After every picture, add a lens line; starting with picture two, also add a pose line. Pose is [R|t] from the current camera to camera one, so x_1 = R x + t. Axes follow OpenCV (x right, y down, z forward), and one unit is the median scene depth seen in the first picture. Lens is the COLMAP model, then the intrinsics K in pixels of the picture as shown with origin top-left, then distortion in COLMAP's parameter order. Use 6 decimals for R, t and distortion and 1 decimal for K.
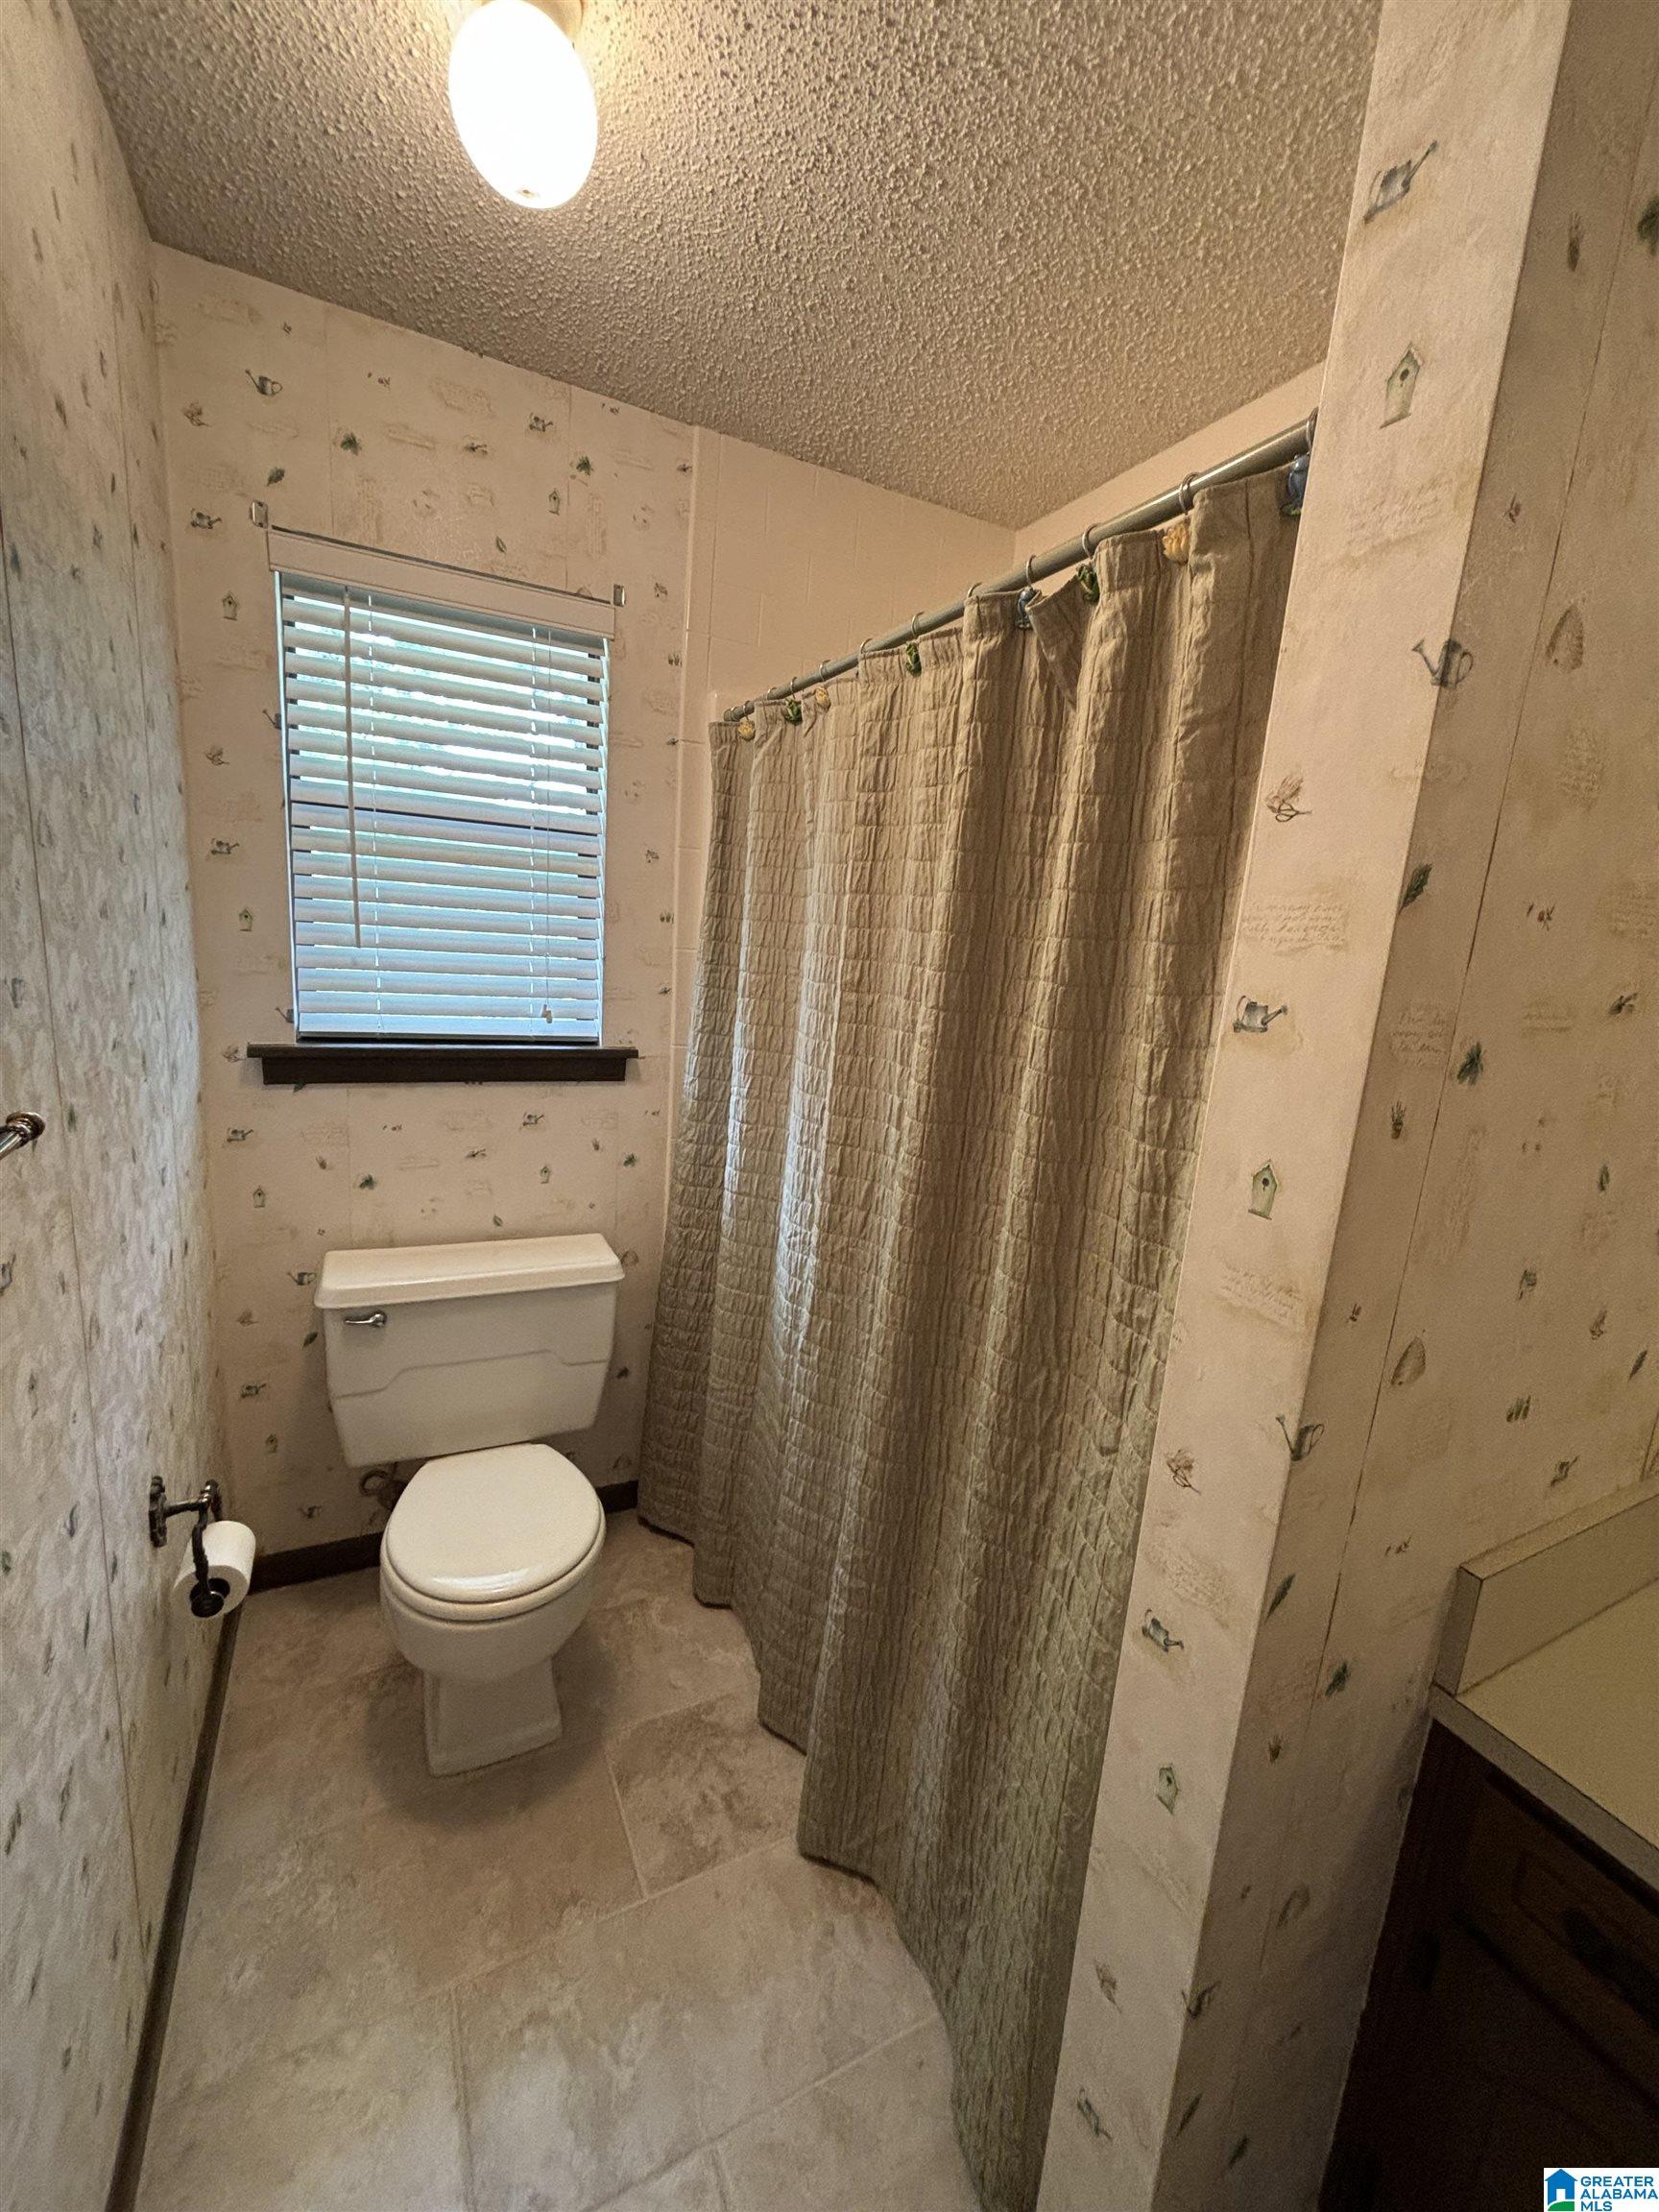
lens RADIAL K [[899.4, 0, 823.3], [0, 899.4, 1092.6], [0, 0, 1]] dist [0.000139, -0.001830]
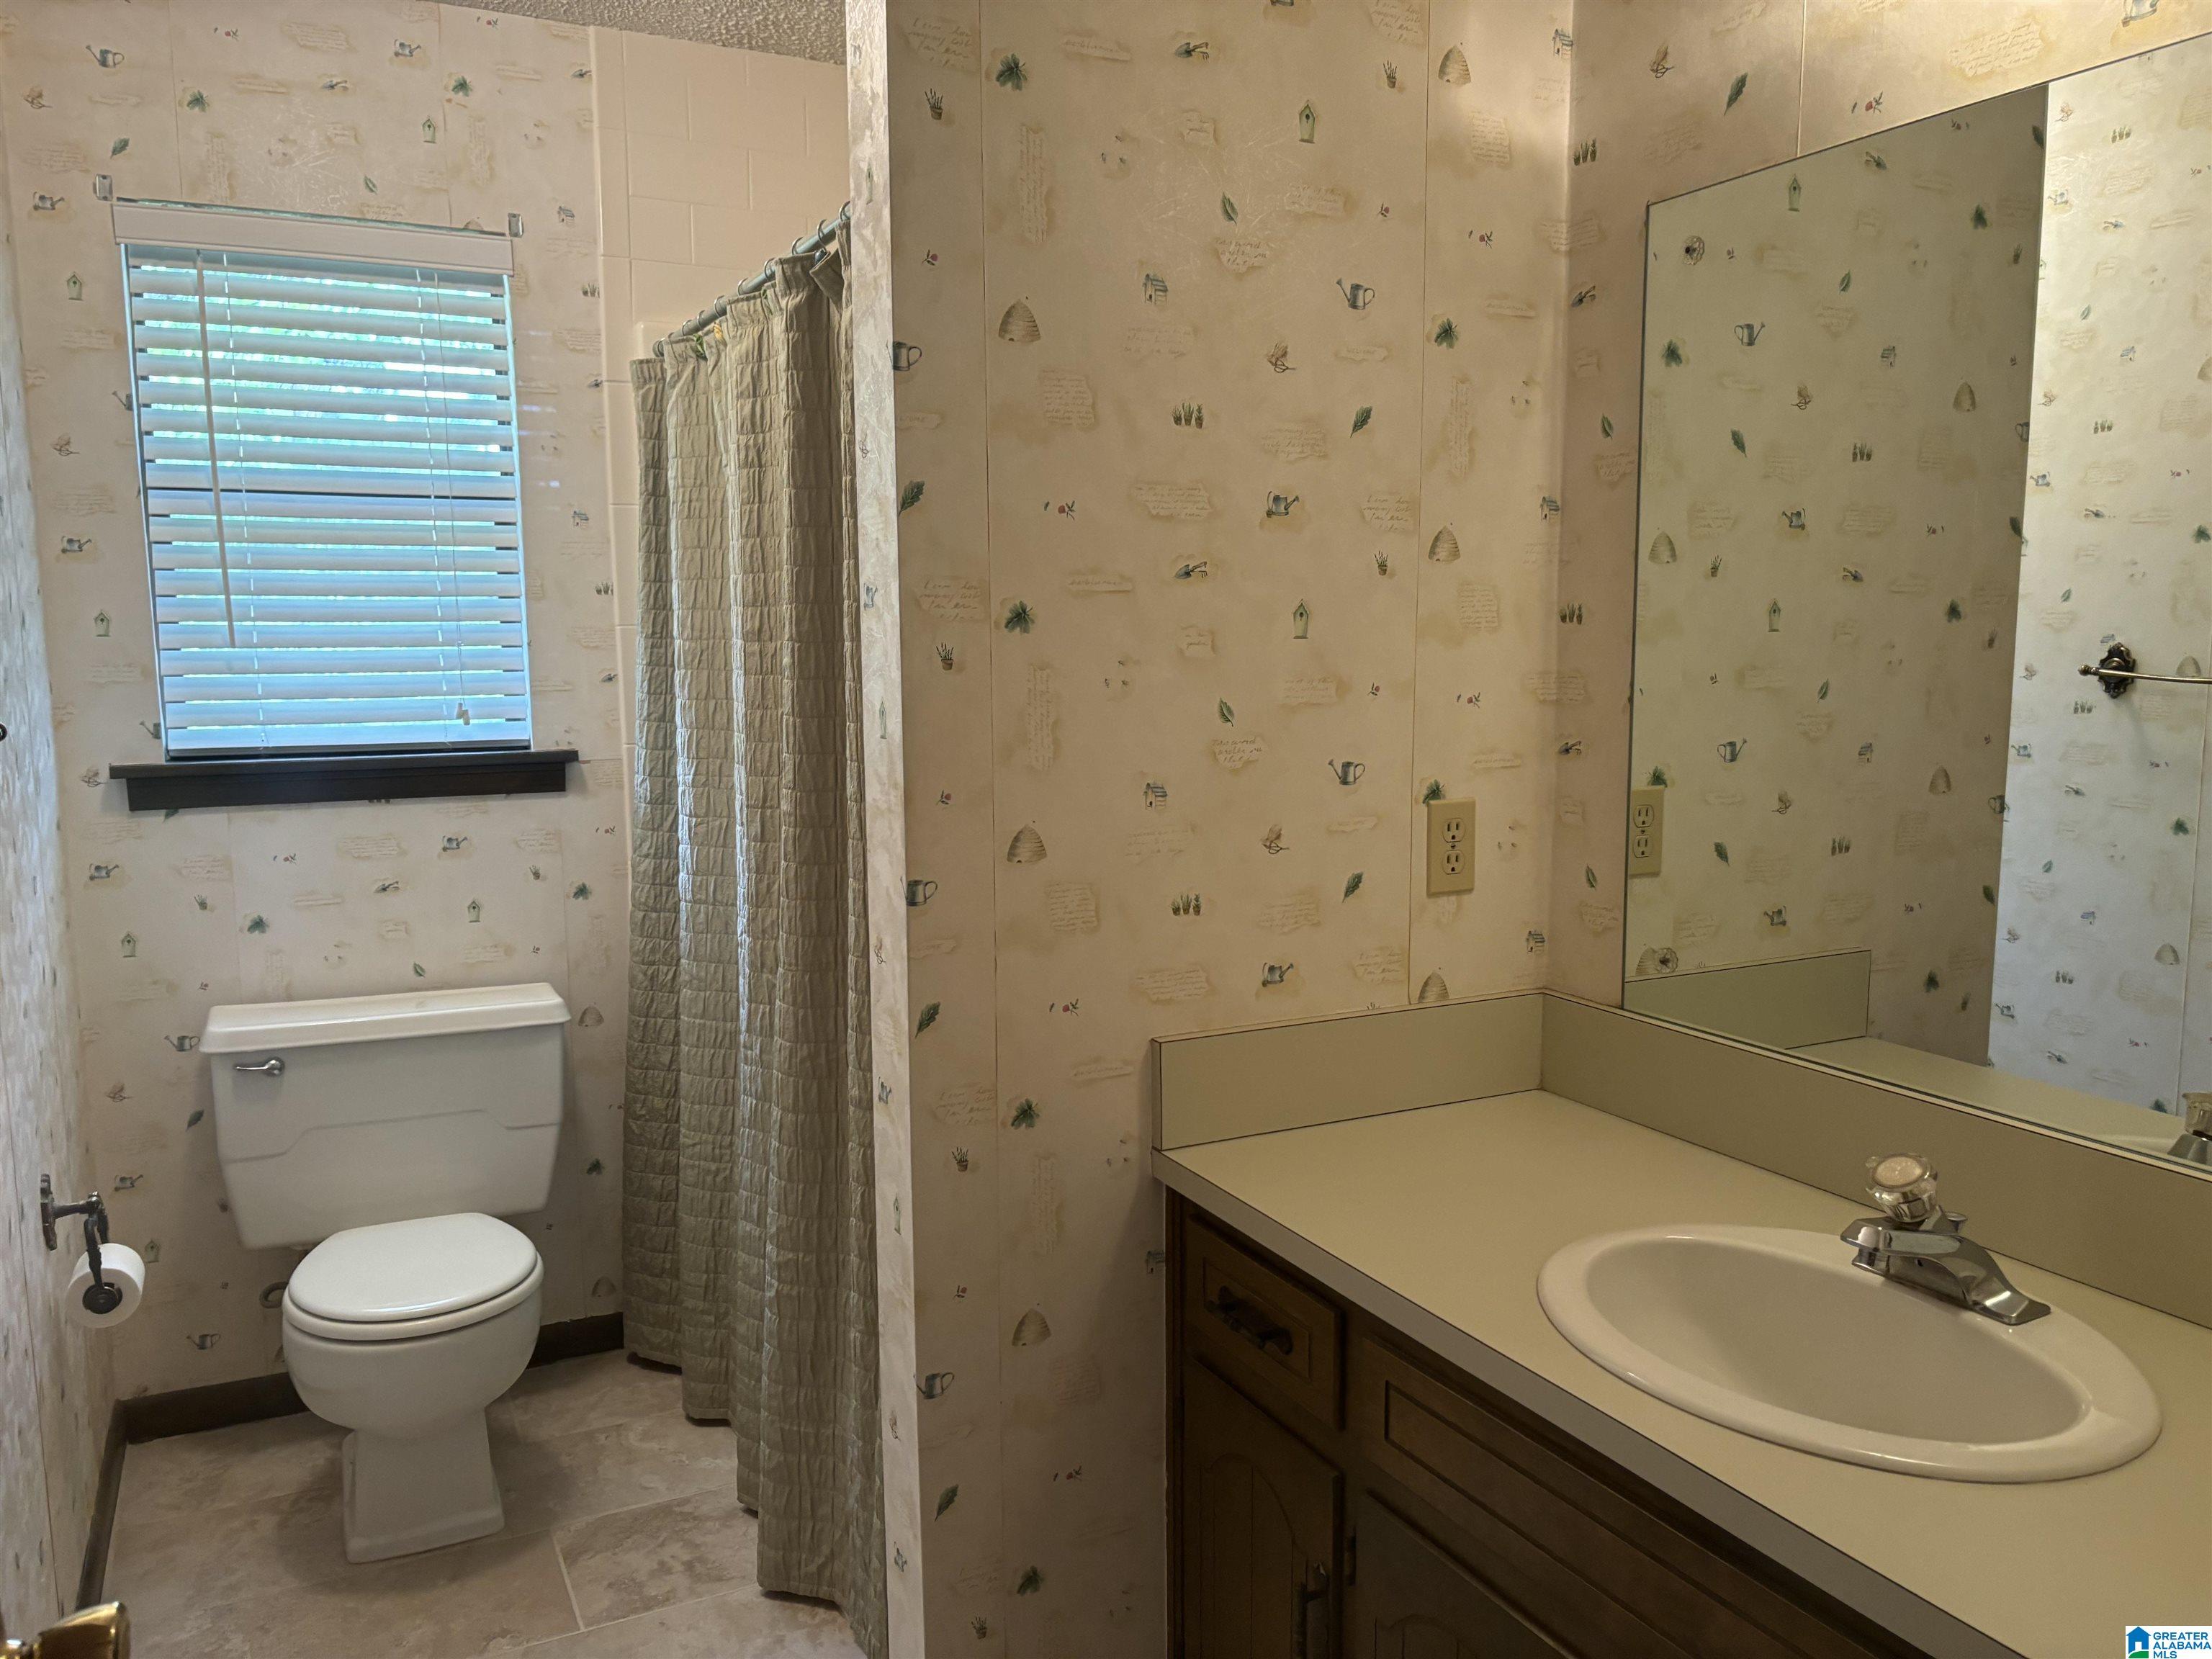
lens RADIAL K [[1695.0, 0, 1114.1], [0, 1695.0, 828.6], [0, 0, 1]] dist [0.031260, -0.025423]
pose [[0.996944, -0.077594, -0.009088, 0.347481], [0.076849, 0.994945, -0.064640, 0.192538], [0.014058, 0.063744, 0.997867, -0.647423]]
